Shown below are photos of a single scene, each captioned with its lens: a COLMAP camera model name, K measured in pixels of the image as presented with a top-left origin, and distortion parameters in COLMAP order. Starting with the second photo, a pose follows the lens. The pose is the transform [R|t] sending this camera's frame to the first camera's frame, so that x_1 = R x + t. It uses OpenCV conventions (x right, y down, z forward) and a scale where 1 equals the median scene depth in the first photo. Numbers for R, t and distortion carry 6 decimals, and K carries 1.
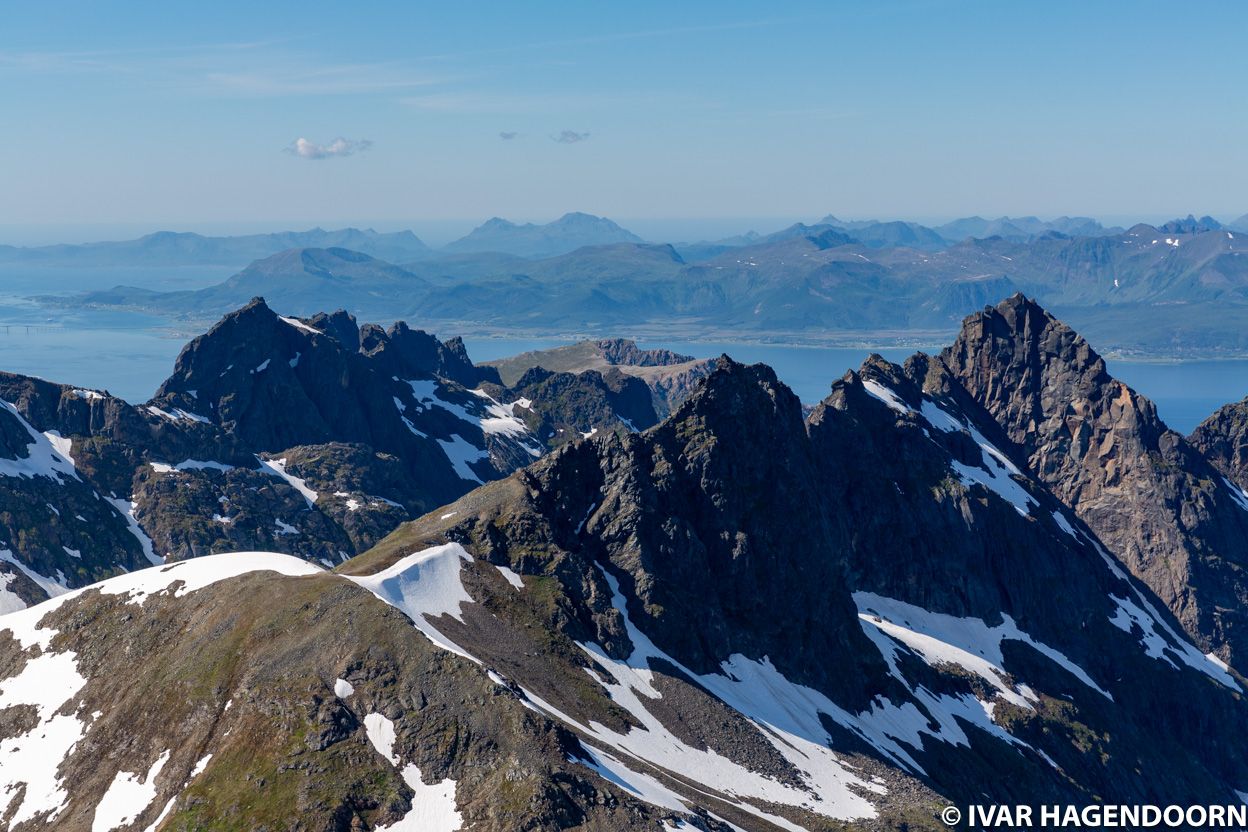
lens RADIAL K [[2404.6, 0, 624.0], [0, 2404.6, 416.0], [0, 0, 1]] dist [-0.009832, 0.104883]
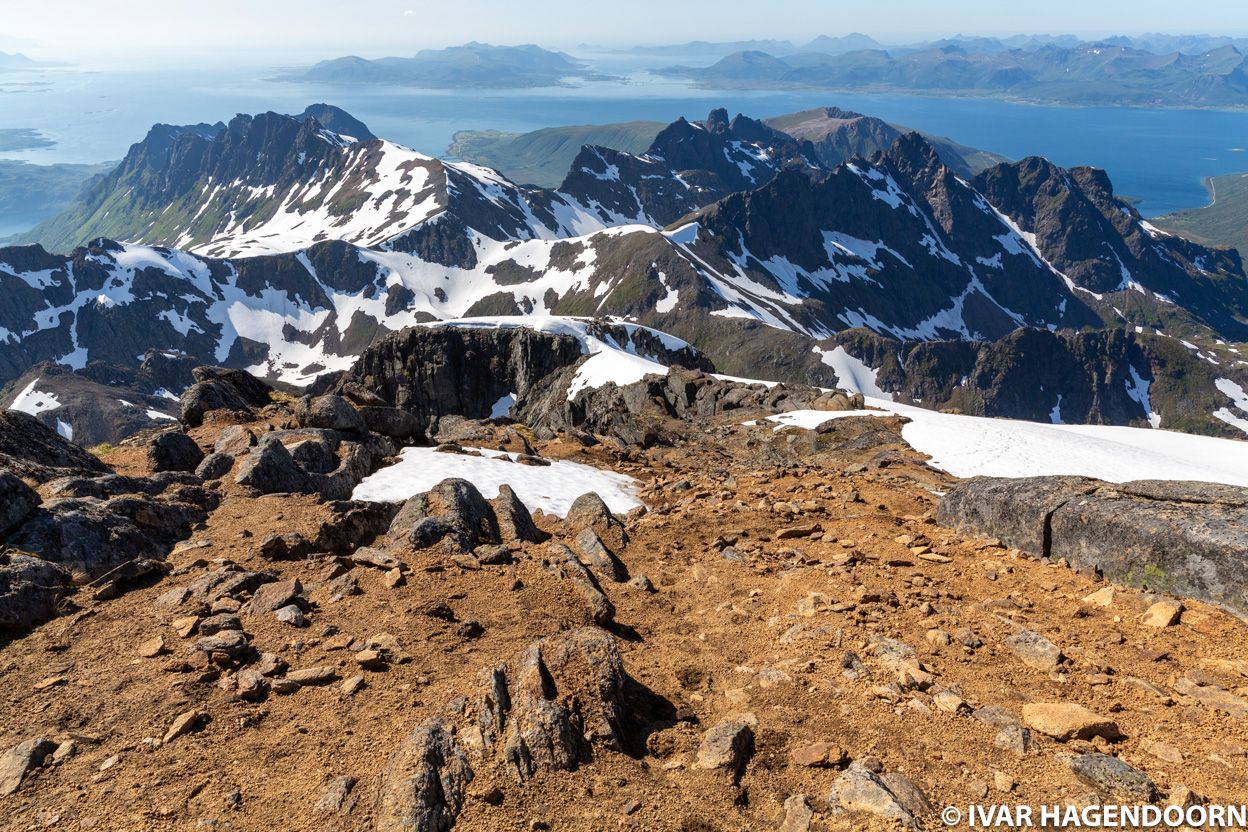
lens RADIAL K [[833.2, 0, 624.0], [0, 833.2, 416.0], [0, 0, 1]] dist [0.015369, -0.003276]
pose [[0.963095, 0.115116, -0.243302, 0.129315], [-0.024255, 0.937368, 0.347494, -0.085418], [0.268066, -0.328769, 0.905567, -0.234432]]
